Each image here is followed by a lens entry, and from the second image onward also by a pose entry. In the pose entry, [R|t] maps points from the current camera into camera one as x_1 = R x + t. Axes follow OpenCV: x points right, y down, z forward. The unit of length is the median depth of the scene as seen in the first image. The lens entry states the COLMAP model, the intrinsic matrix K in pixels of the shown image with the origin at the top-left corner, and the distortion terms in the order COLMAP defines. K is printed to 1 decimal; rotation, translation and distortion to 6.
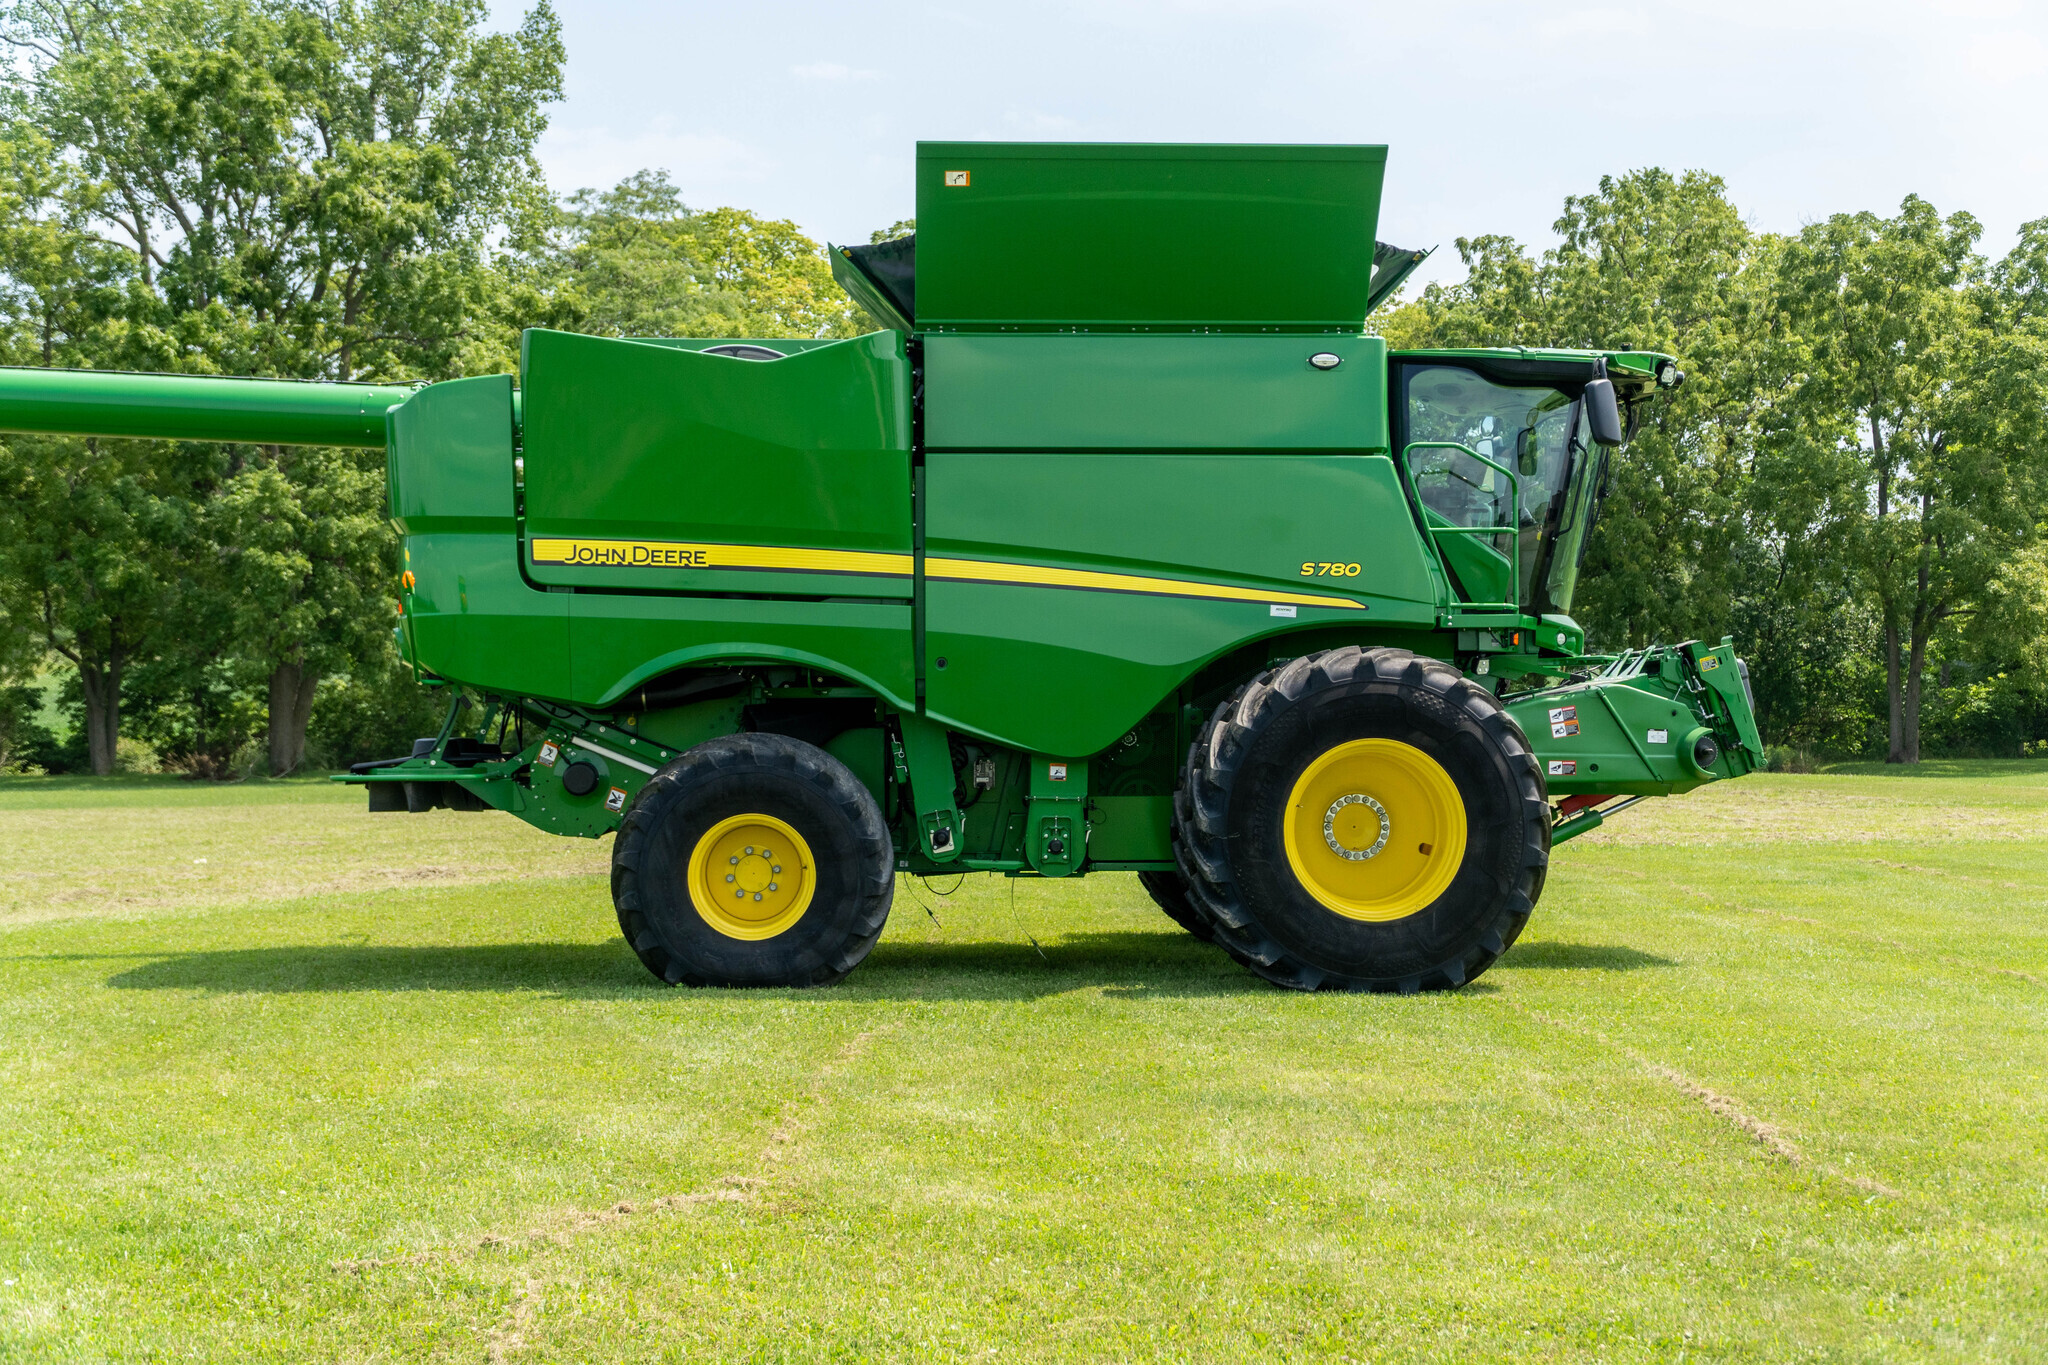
lens RADIAL K [[3025.6, 0, 1022.7], [0, 3025.6, 676.6], [0, 0, 1]] dist [0.047882, 0.000000]
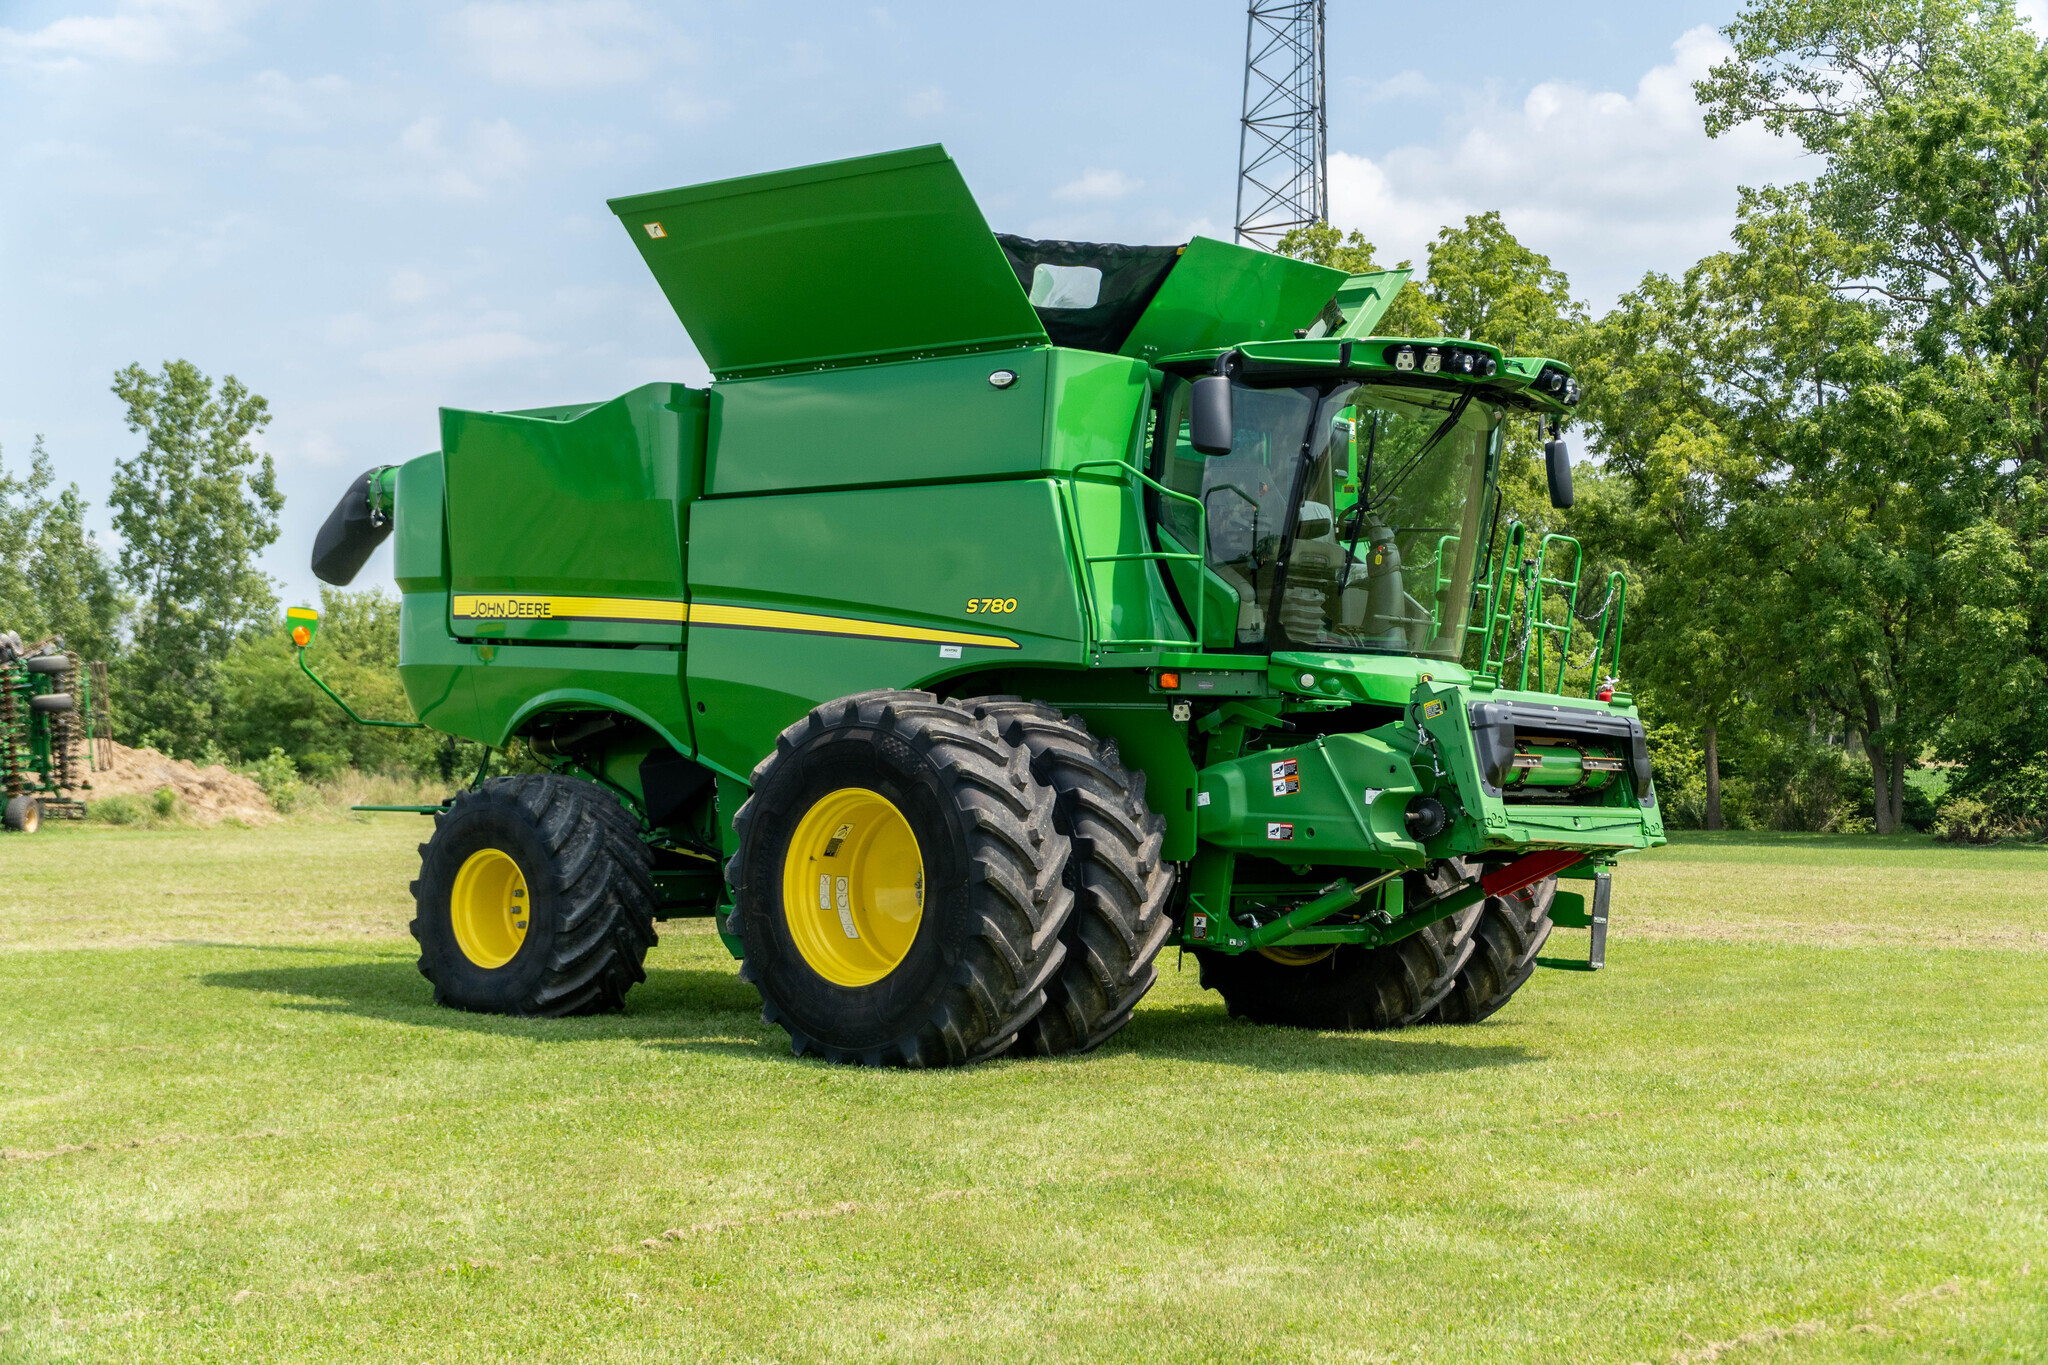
lens RADIAL K [[2990.1, 0, 1022.5], [0, 2990.1, 685.0], [0, 0, 1]] dist [0.115767, 0.000000]
pose [[0.718215, -0.005992, -0.695795, 0.740756], [-0.006942, 0.999851, -0.015776, 0.002826], [0.695787, 0.016161, 0.718067, 0.355372]]
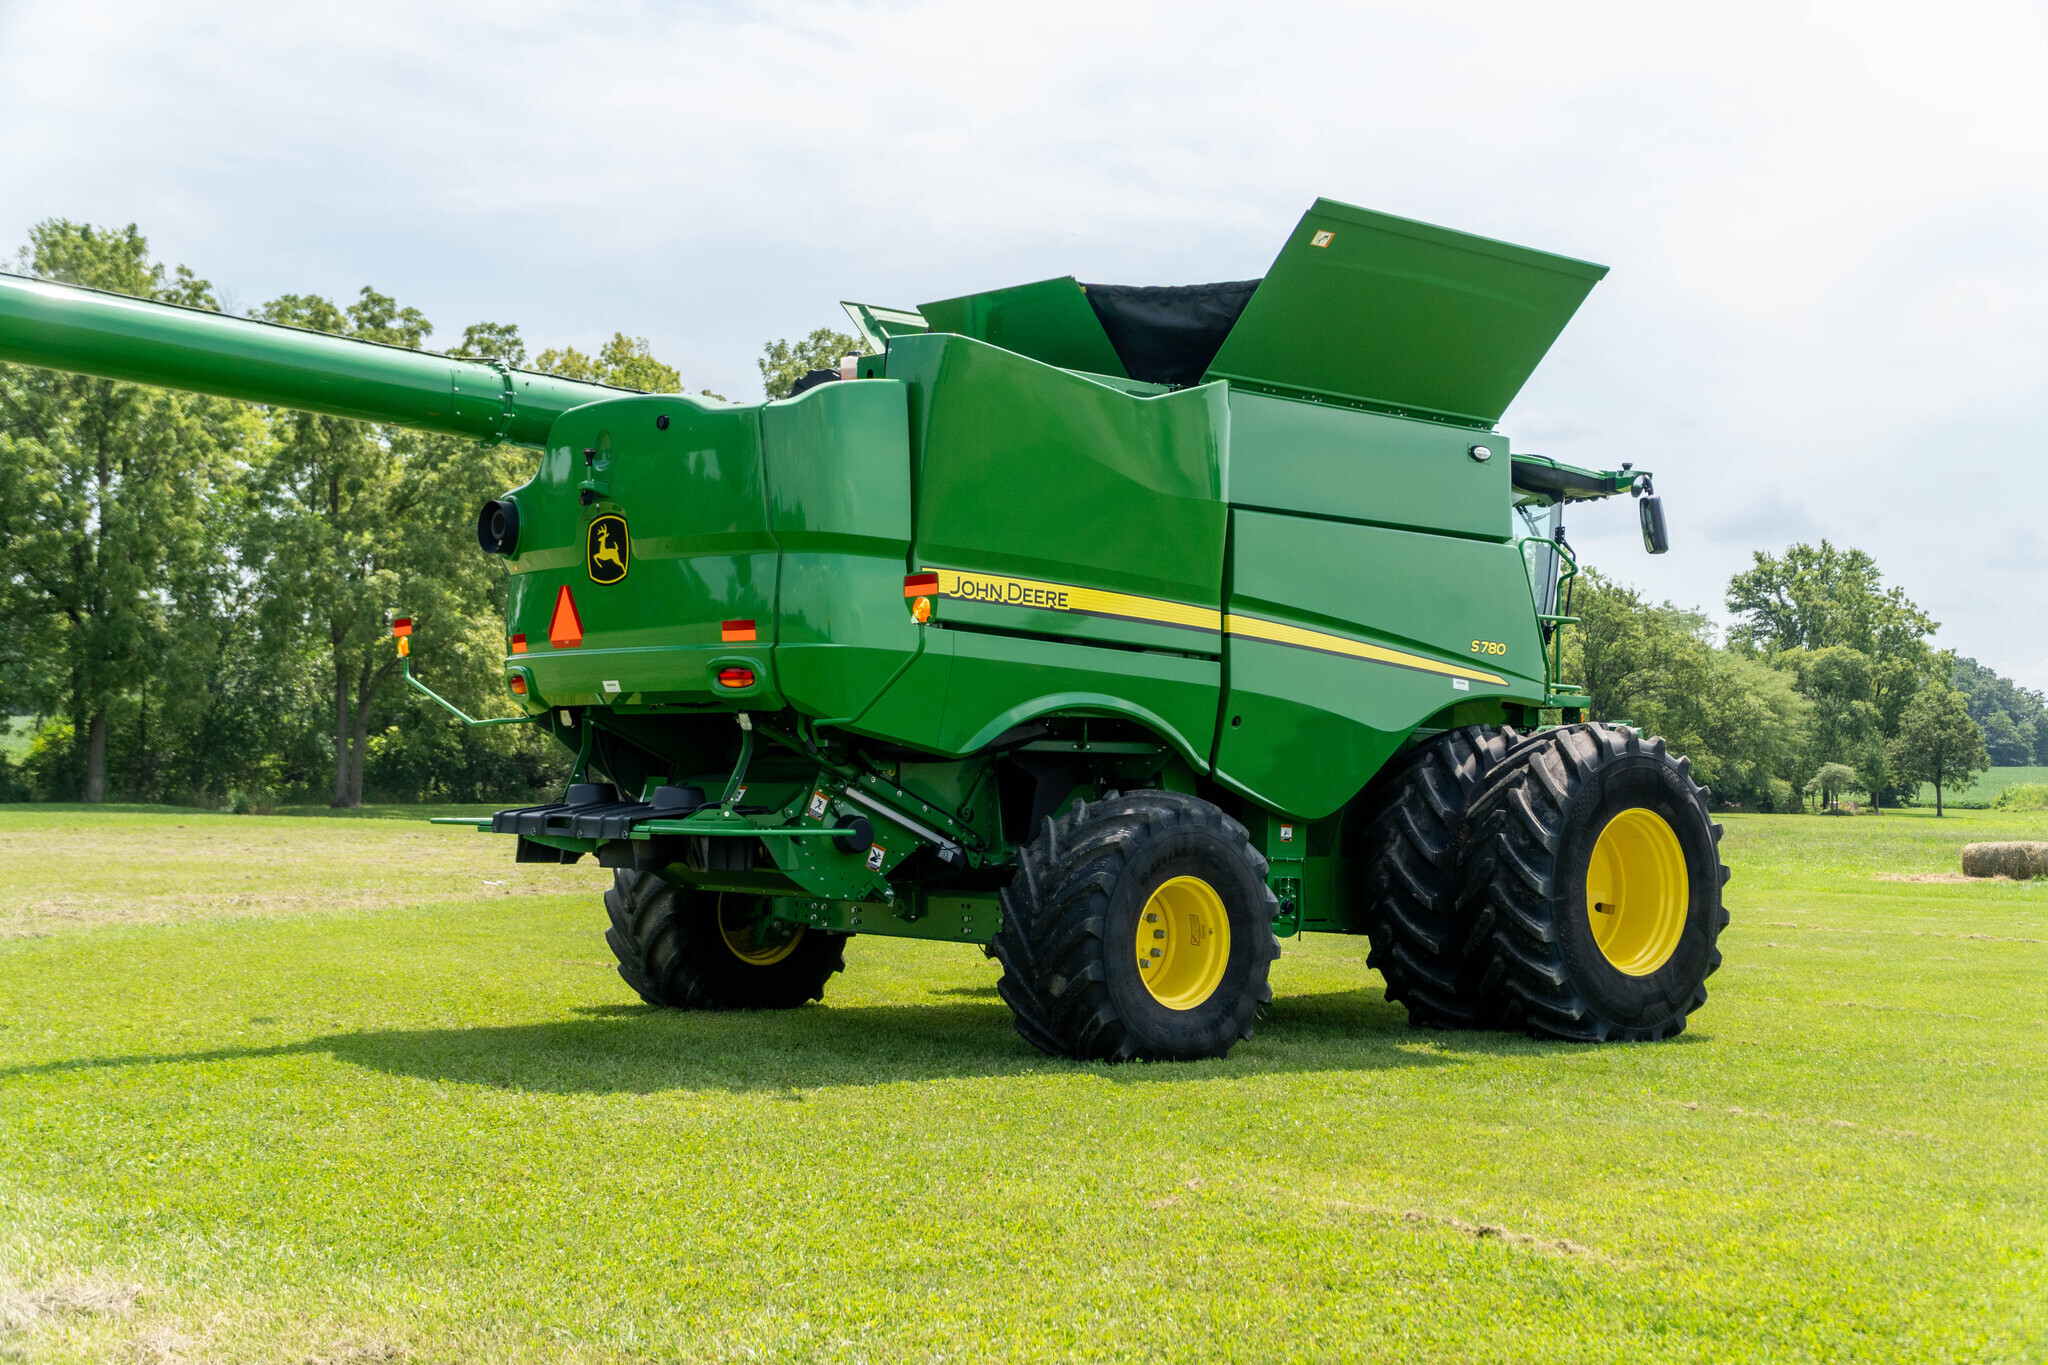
lens RADIAL K [[2753.9, 0, 1034.7], [0, 2753.9, 686.0], [0, 0, 1]] dist [0.059531, 0.000000]
pose [[0.768705, 0.044135, 0.638079, -0.647148], [-0.035803, 0.999021, -0.025968, 0.009449], [-0.638600, -0.002884, 0.769533, 0.349422]]
